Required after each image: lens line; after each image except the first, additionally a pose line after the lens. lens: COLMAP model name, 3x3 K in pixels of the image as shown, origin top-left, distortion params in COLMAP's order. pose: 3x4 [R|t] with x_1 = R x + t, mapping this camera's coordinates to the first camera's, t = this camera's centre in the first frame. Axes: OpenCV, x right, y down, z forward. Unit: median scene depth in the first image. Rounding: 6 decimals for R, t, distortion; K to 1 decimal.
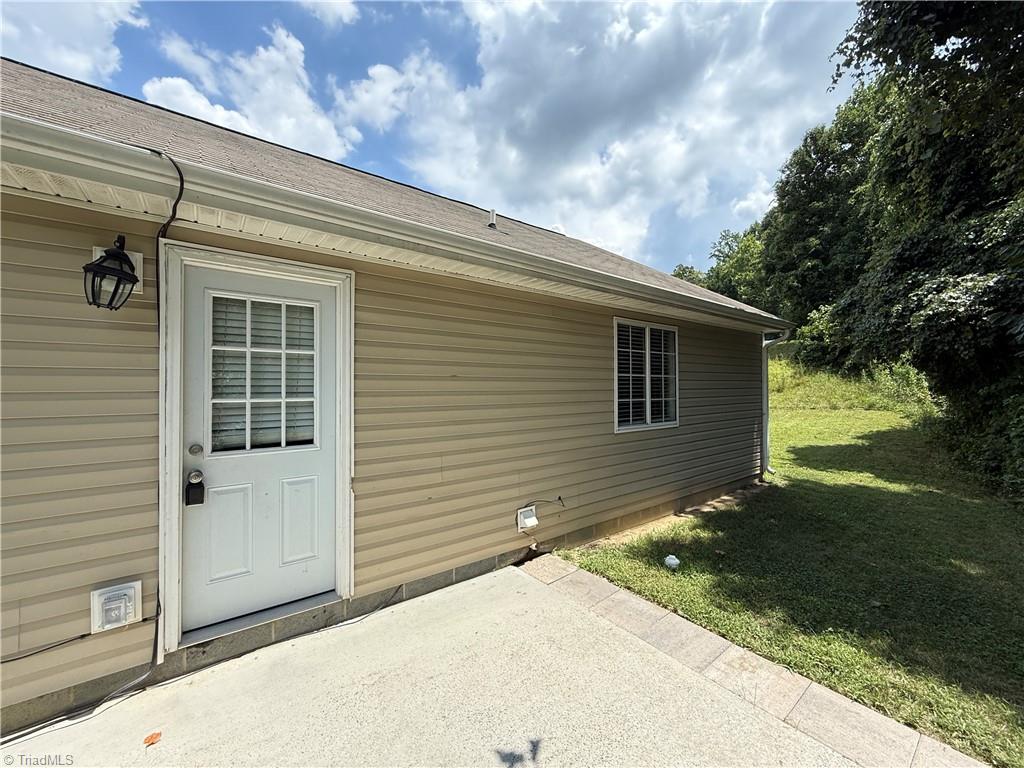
lens RADIAL K [[409.4, 0, 512.0], [0, 409.4, 384.0], [0, 0, 1]] dist [-0.000920, 0.000053]
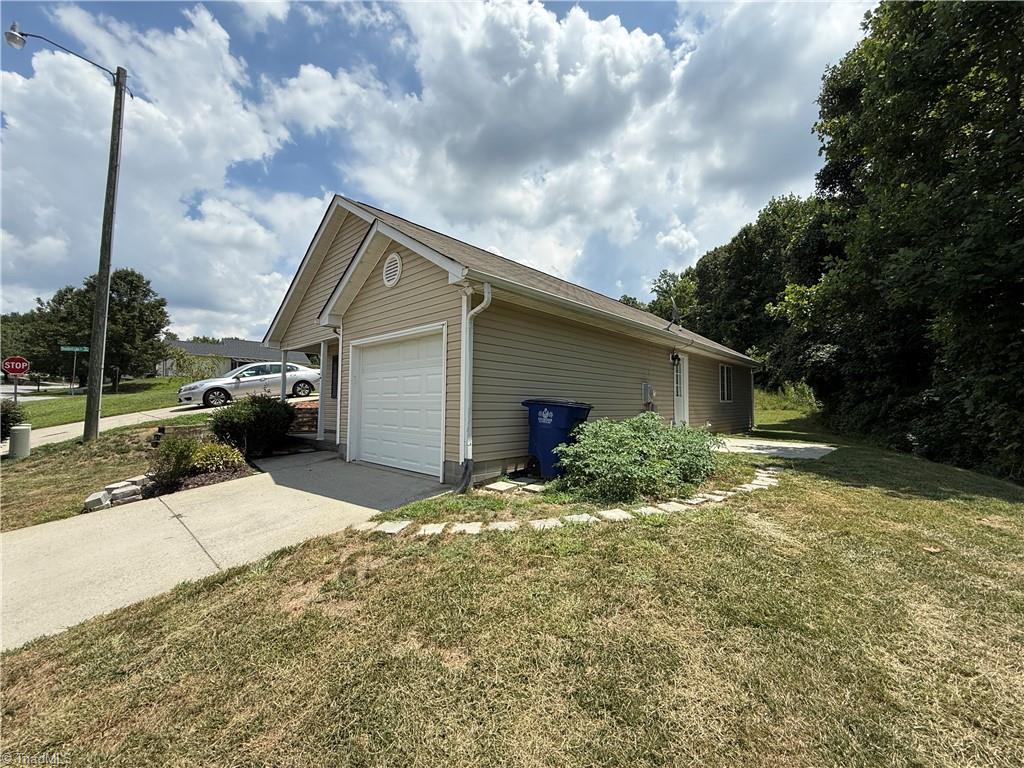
lens RADIAL K [[409.4, 0, 512.0], [0, 409.4, 384.0], [0, 0, 1]] dist [-0.000920, 0.000053]
pose [[0.987820, 0.020945, 0.154188, -0.336171], [-0.015083, 0.999122, -0.039088, 0.024712], [-0.154871, 0.036286, 0.987268, -0.336200]]
